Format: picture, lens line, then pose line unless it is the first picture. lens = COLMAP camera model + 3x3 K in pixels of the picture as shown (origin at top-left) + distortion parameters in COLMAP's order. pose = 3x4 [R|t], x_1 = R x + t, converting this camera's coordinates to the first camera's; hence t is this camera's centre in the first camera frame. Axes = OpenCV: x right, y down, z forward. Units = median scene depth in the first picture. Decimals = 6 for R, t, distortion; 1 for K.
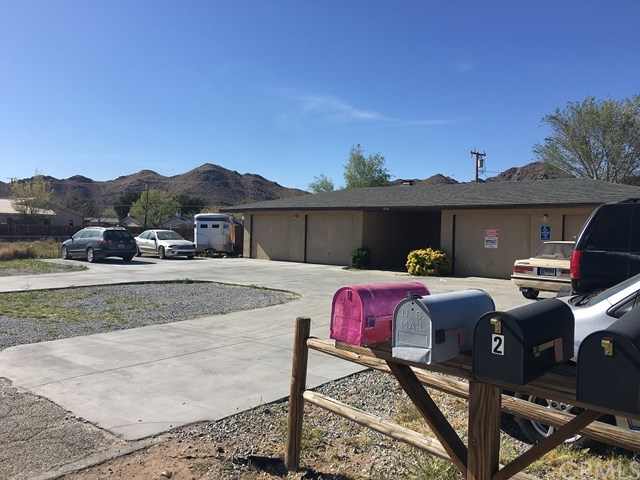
lens RADIAL K [[545.2, 0, 320.0], [0, 545.2, 240.0], [0, 0, 1]] dist [0.113794, -0.169889]
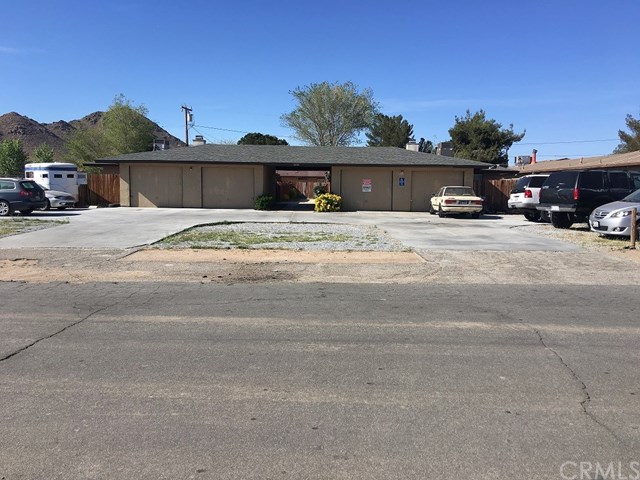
lens RADIAL K [[545.2, 0, 320.0], [0, 545.2, 240.0], [0, 0, 1]] dist [0.113794, -0.169889]
pose [[0.748101, -0.078923, 0.658874, -0.619490], [0.014599, 0.994619, 0.102564, -0.007831], [-0.663424, -0.067109, 0.745228, -0.057058]]
